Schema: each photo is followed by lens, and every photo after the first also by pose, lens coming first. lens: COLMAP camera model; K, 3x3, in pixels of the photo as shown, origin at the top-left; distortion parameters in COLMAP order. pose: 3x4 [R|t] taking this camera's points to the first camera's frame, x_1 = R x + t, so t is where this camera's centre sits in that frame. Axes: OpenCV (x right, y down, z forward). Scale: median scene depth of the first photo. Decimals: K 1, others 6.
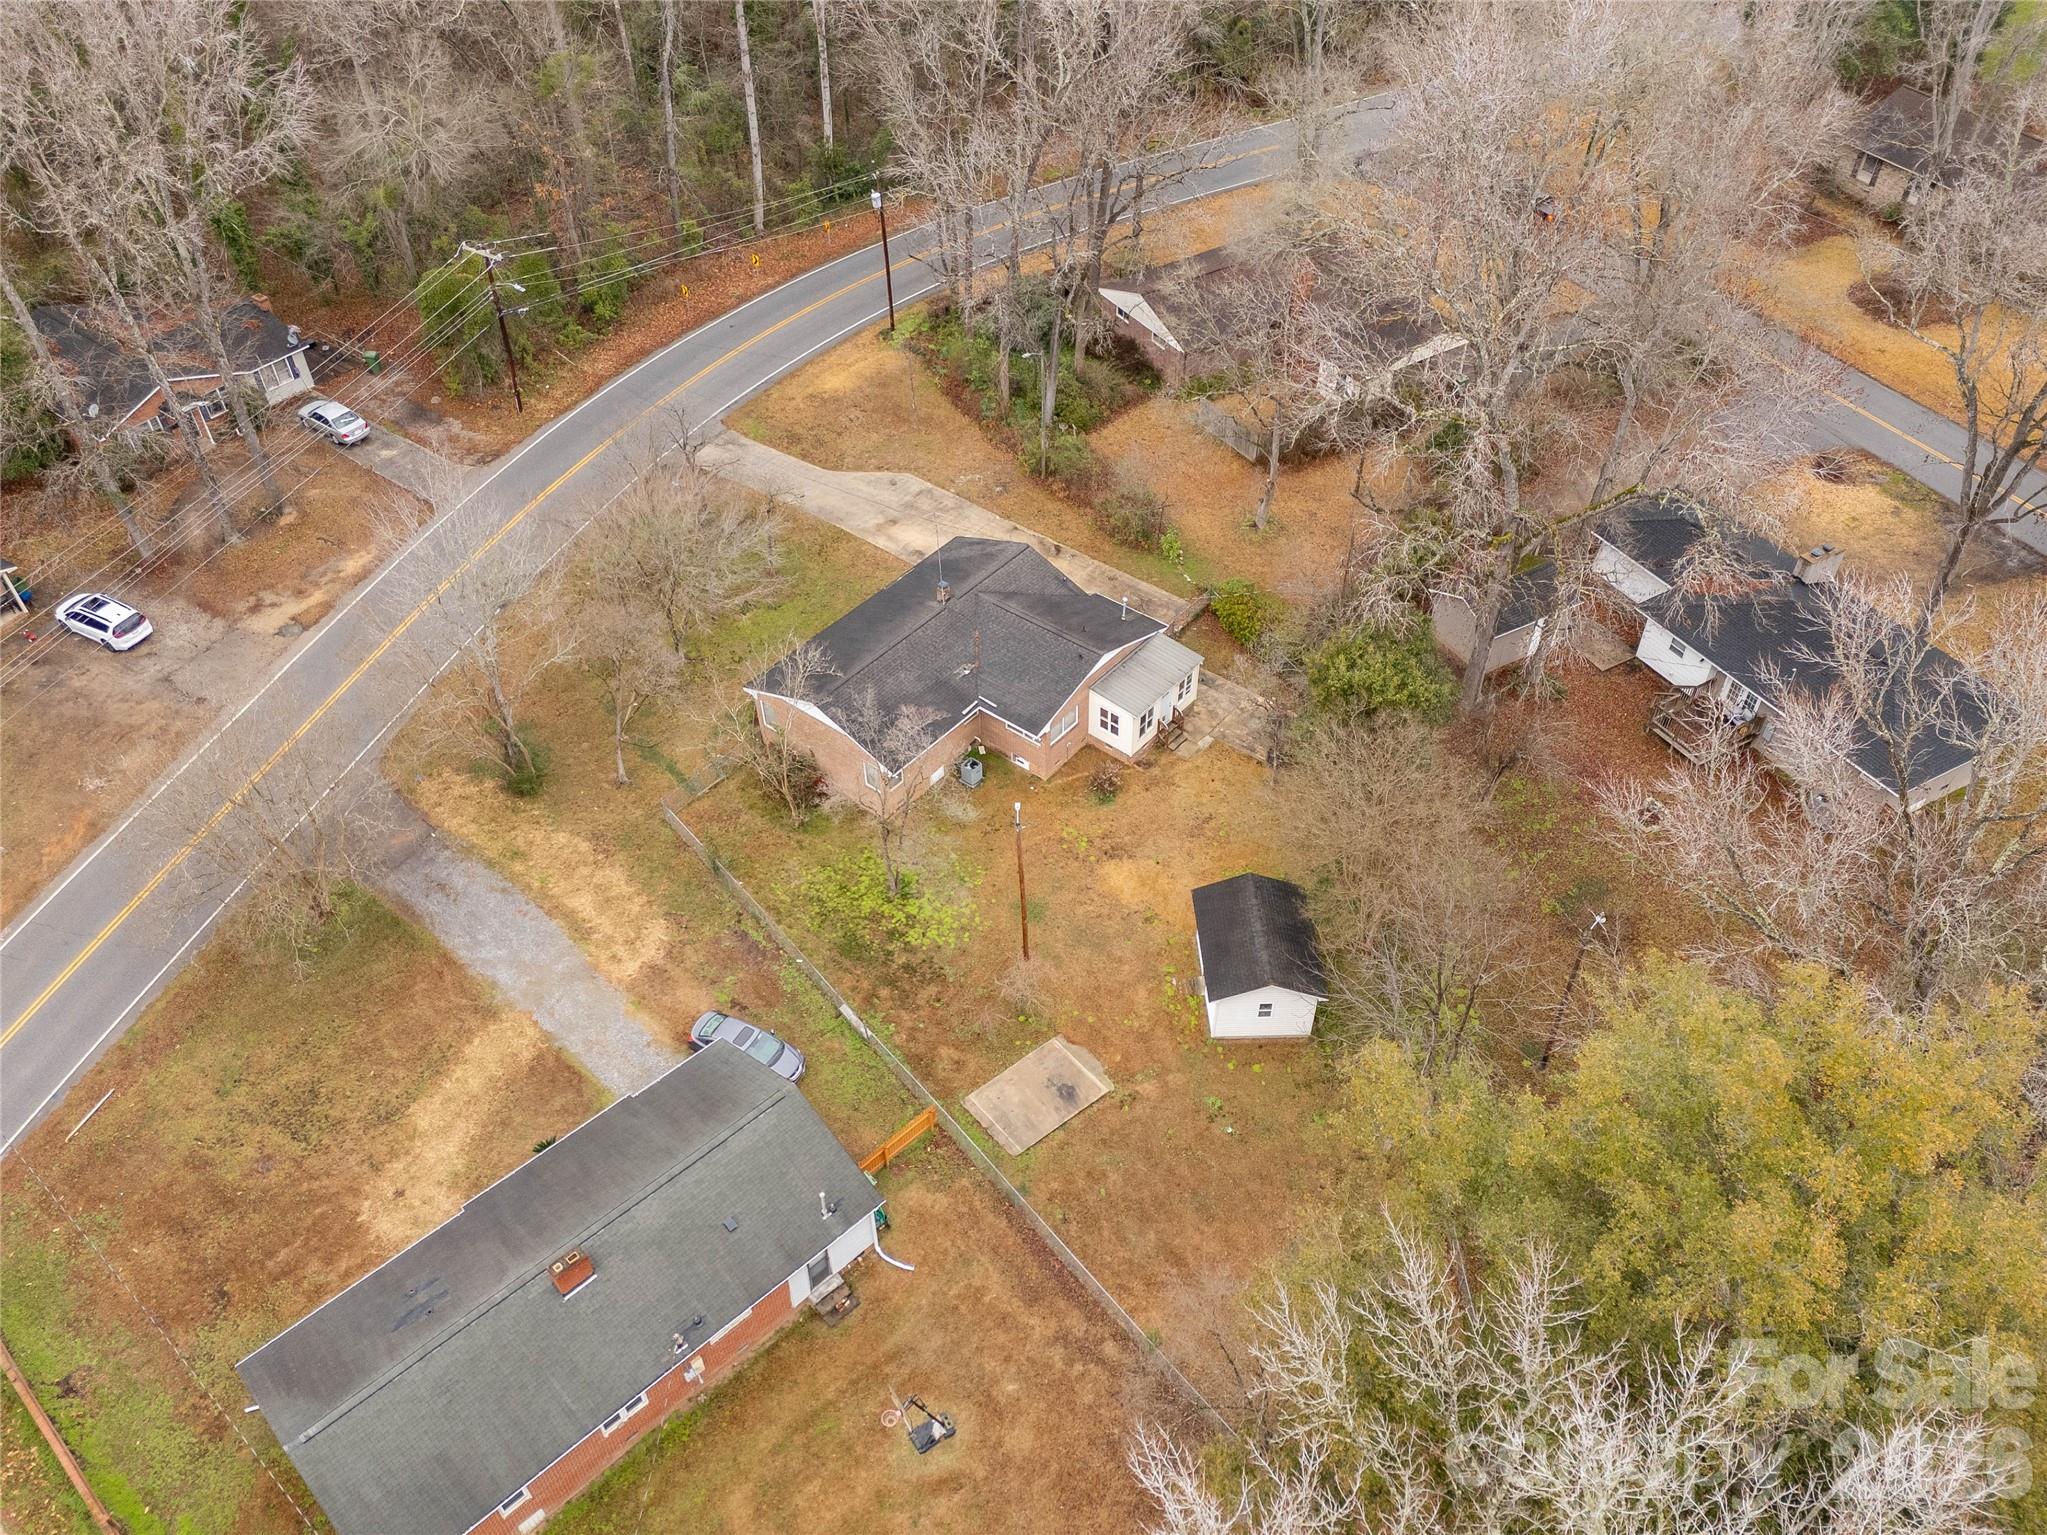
lens RADIAL K [[1572.8, 0, 1033.5], [0, 1572.8, 828.6], [0, 0, 1]] dist [0.098747, -0.112167]
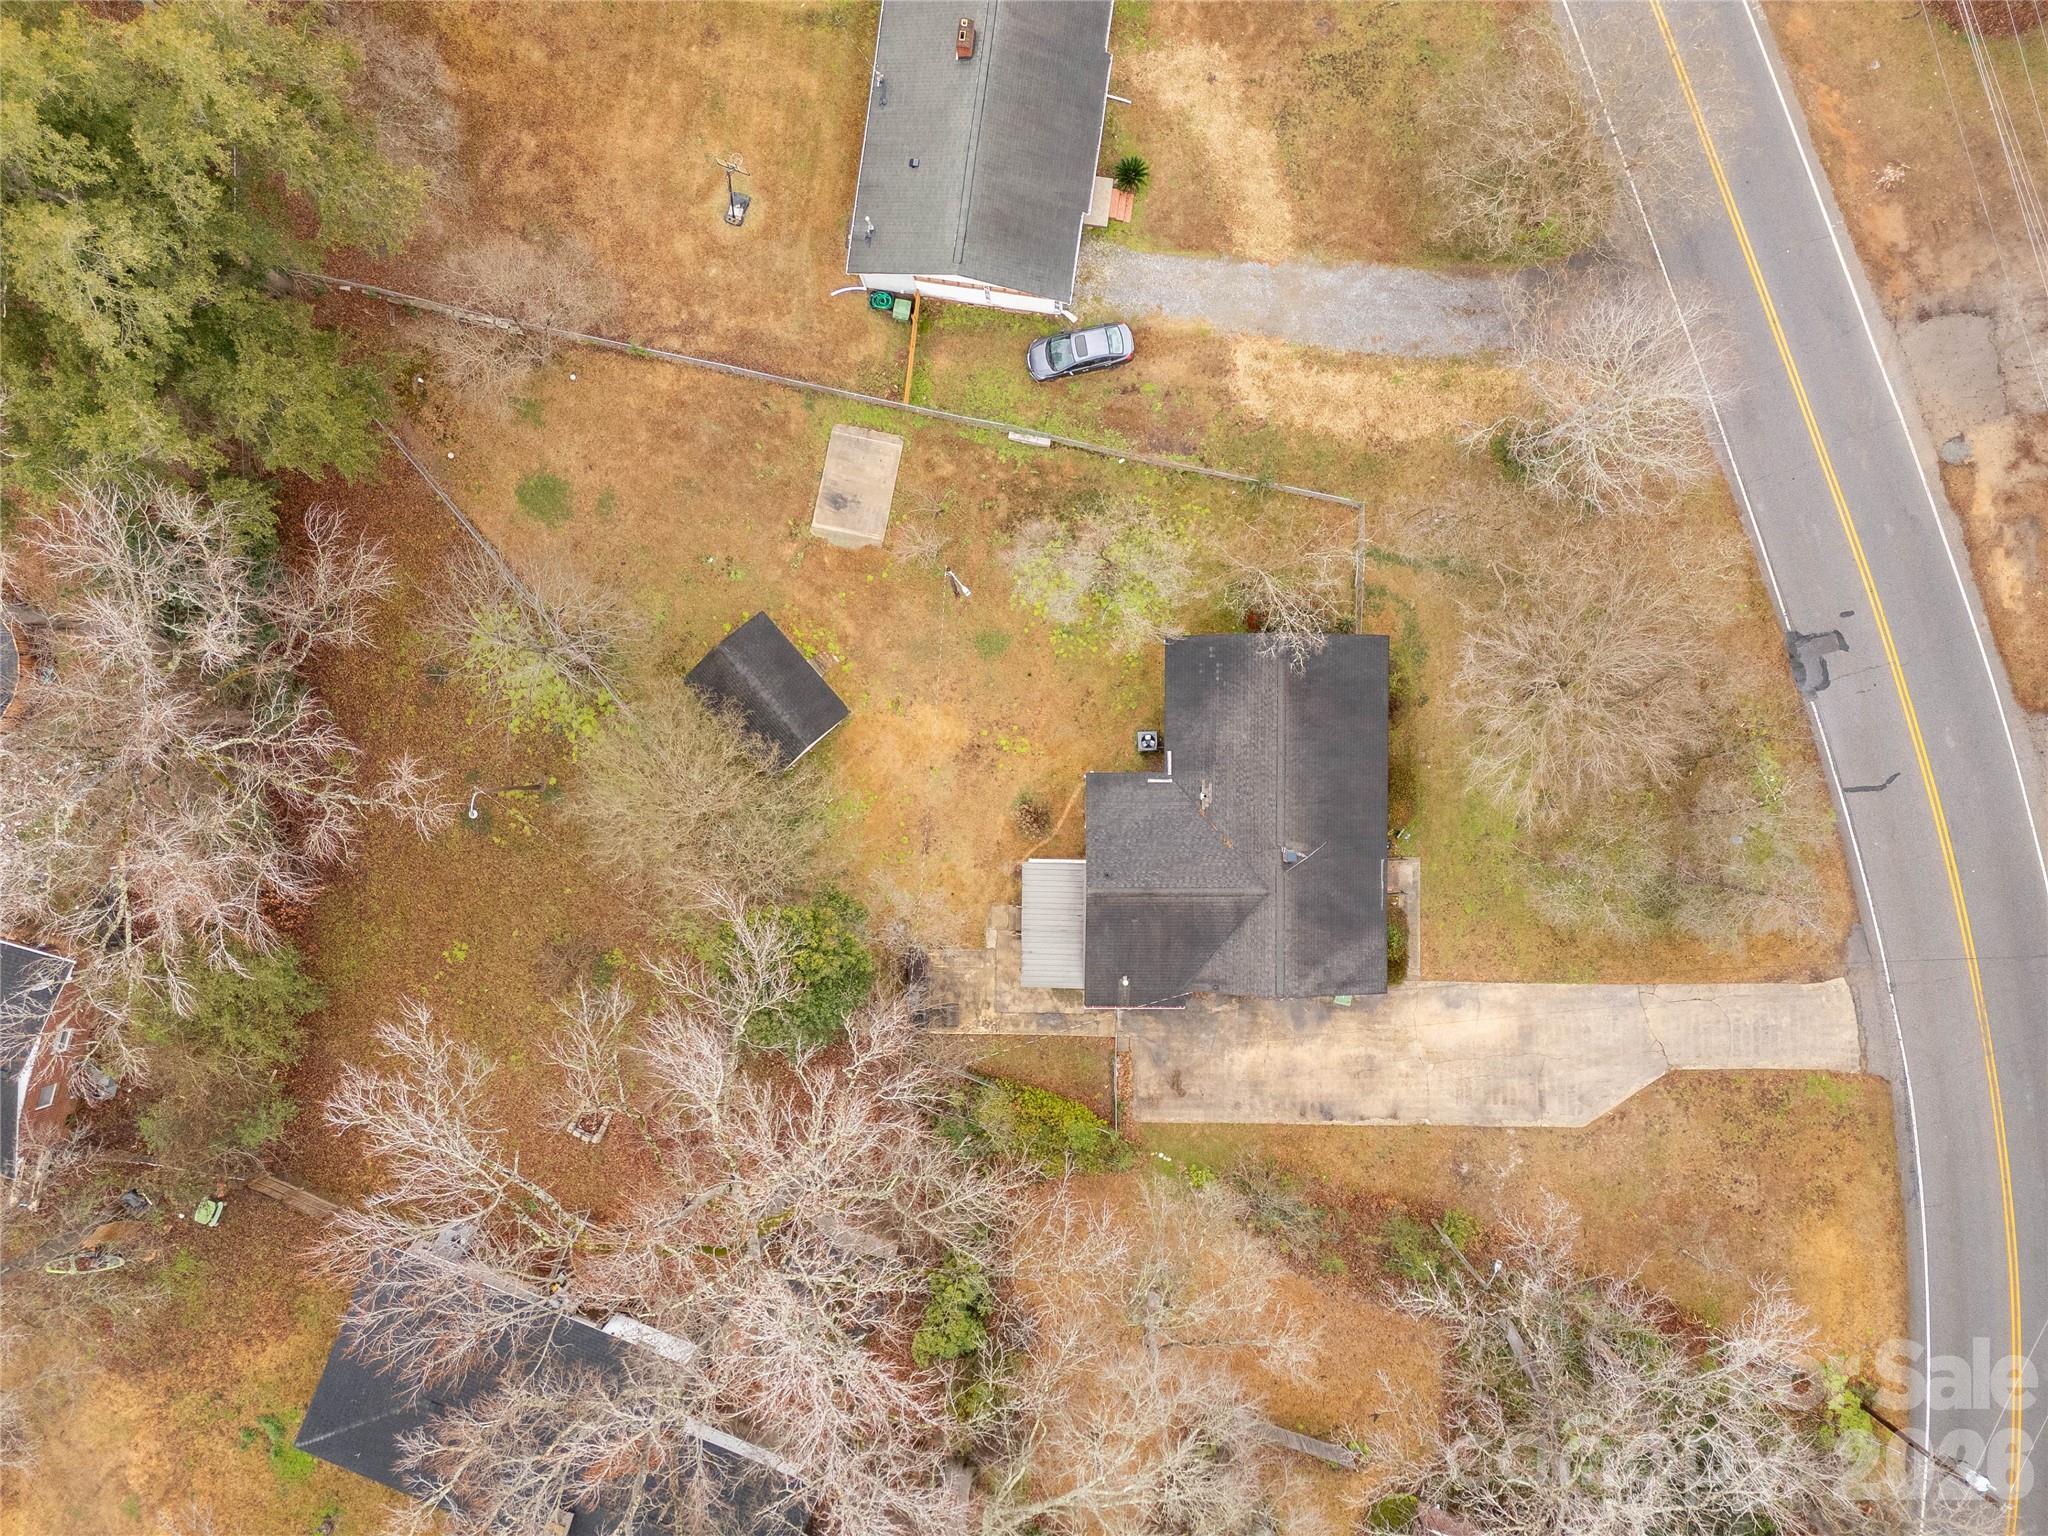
lens RADIAL K [[1503.1, 0, 1024.0], [0, 1503.1, 768.0], [0, 0, 1]] dist [0.085405, -0.077809]
pose [[-0.781311, 0.623179, 0.034656, -0.001610], [-0.422344, -0.568764, 0.705786, -0.661335], [0.459542, 0.536802, 0.707577, 0.321204]]
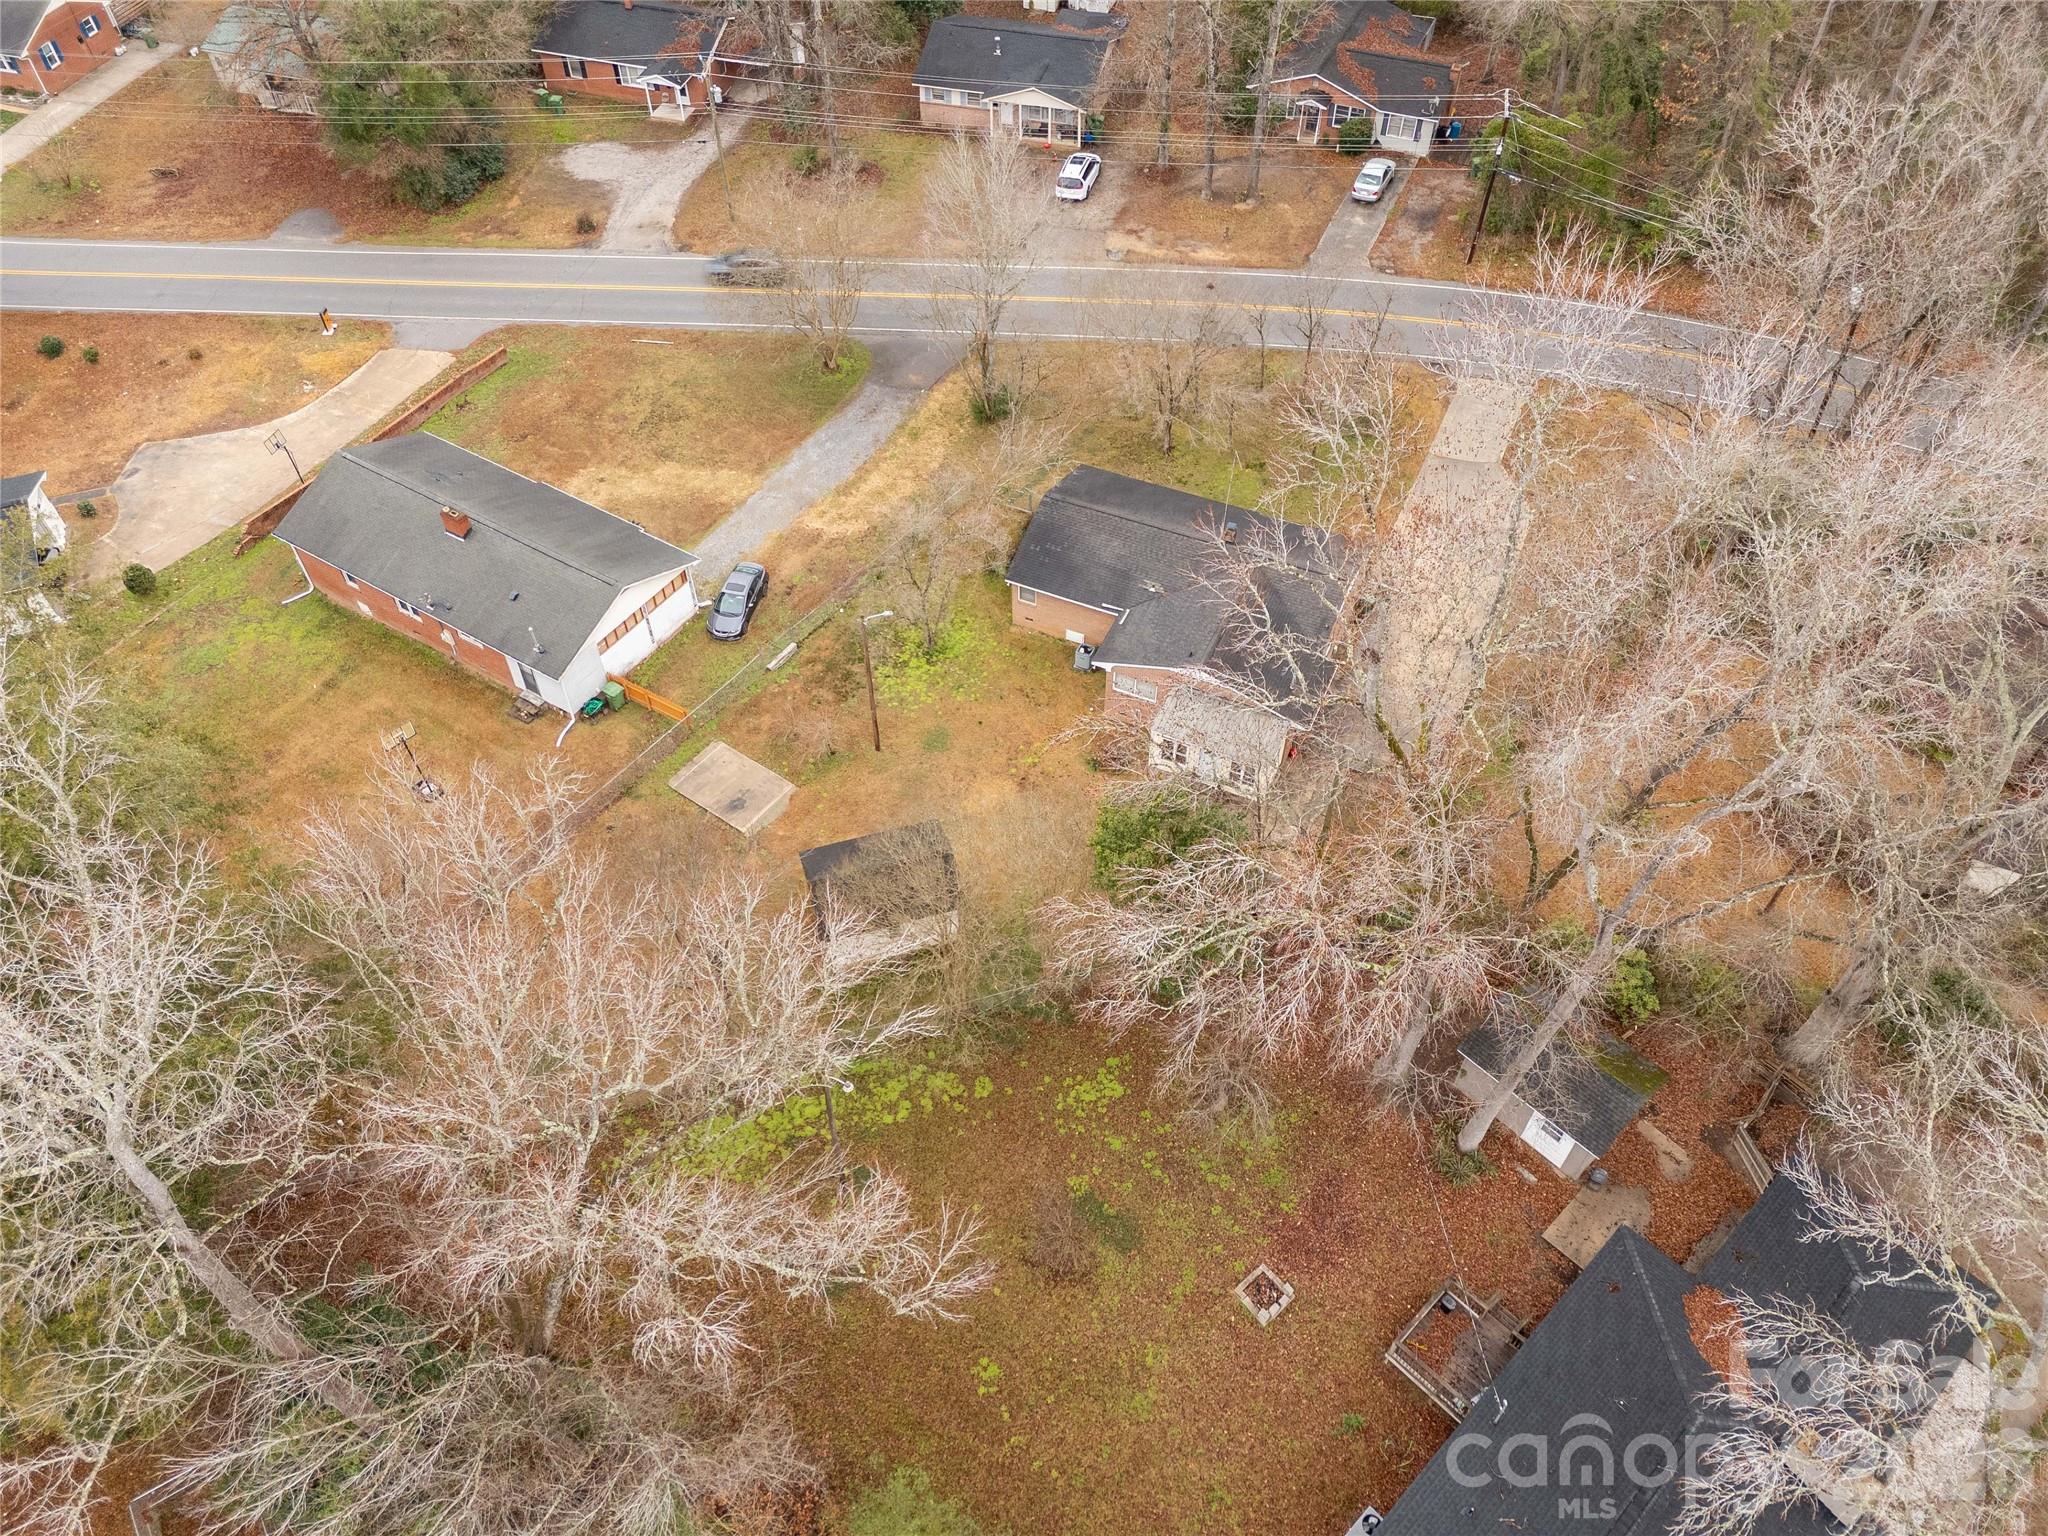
lens RADIAL K [[1503.1, 0, 1024.0], [0, 1503.1, 768.0], [0, 0, 1]] dist [0.085405, -0.077809]
pose [[0.246746, 0.735891, -0.630540, 0.619453], [-0.690307, 0.590130, 0.418596, -0.374185], [0.680142, 0.331980, 0.653603, 0.356030]]
